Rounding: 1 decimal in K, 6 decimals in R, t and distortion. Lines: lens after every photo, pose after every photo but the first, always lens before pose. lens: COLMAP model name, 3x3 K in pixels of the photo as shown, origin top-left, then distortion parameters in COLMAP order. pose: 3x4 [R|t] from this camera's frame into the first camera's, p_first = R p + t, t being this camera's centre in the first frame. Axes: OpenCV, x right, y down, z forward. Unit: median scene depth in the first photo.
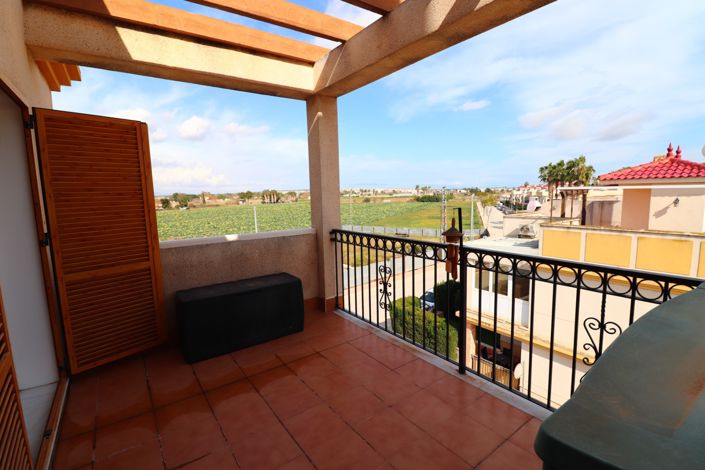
lens RADIAL K [[330.9, 0, 354.6], [0, 330.9, 235.1], [0, 0, 1]] dist [0.014102, -0.017723]
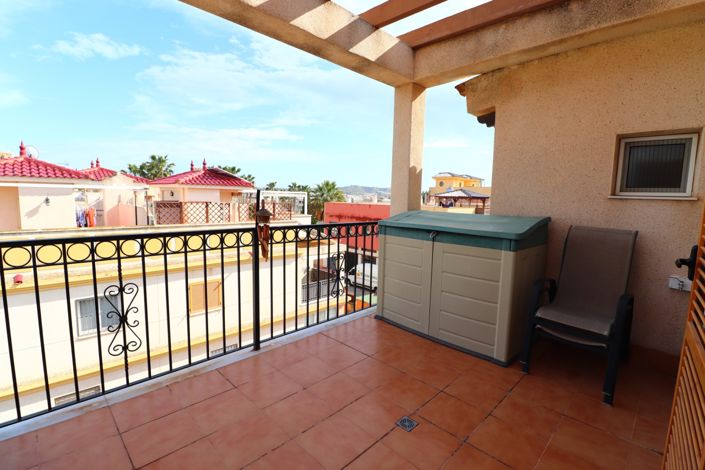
lens RADIAL K [[330.9, 0, 354.6], [0, 330.9, 235.1], [0, 0, 1]] dist [0.014102, -0.017723]
pose [[-0.167336, -0.087431, 0.982016, -0.612729], [0.102028, 0.989176, 0.105454, -0.018523], [-0.980606, 0.117840, -0.156604, 0.690749]]
